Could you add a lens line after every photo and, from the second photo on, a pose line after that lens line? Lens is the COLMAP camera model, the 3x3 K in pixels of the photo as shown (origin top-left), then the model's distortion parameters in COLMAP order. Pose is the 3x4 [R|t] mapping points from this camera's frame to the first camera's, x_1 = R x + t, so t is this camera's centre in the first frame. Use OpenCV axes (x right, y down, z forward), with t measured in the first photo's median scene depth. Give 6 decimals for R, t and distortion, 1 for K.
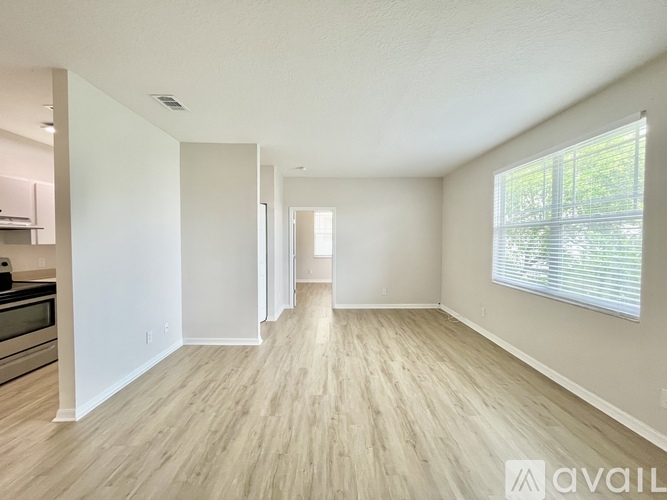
lens RADIAL K [[269.1, 0, 331.1], [0, 269.1, 251.6], [0, 0, 1]] dist [-0.002777, 0.000476]
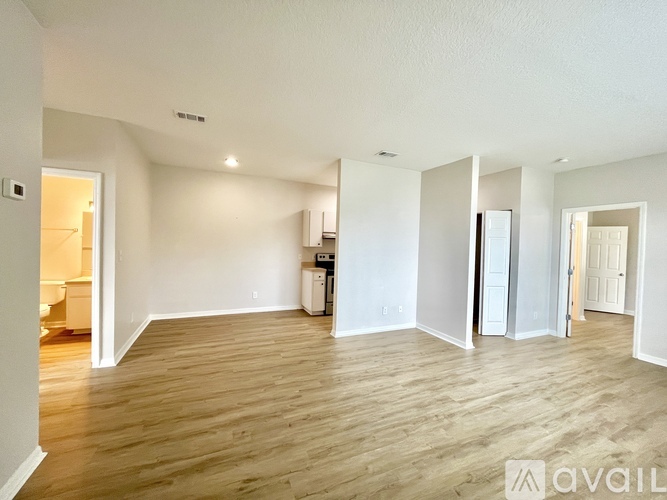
lens RADIAL K [[269.1, 0, 335.8], [0, 269.1, 249.2], [0, 0, 1]] dist [-0.002777, 0.000476]
pose [[0.405453, 0.025331, -0.913765, 0.566866], [-0.067267, 0.997733, -0.002189, 0.002248], [0.911638, 0.062353, 0.406237, 0.128089]]
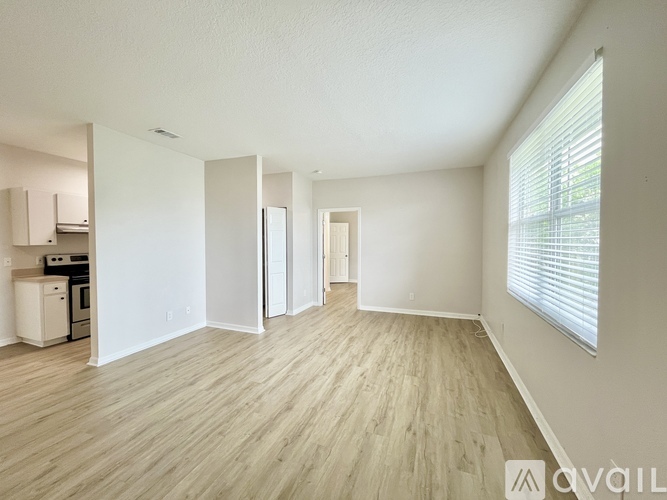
lens RADIAL K [[269.1, 0, 331.0], [0, 269.1, 248.6], [0, 0, 1]] dist [-0.002777, 0.000476]
pose [[0.932809, 0.007363, -0.360296, 0.508900], [-0.012983, 0.999829, -0.013181, 0.005295], [0.360137, 0.016973, 0.932745, 0.074222]]
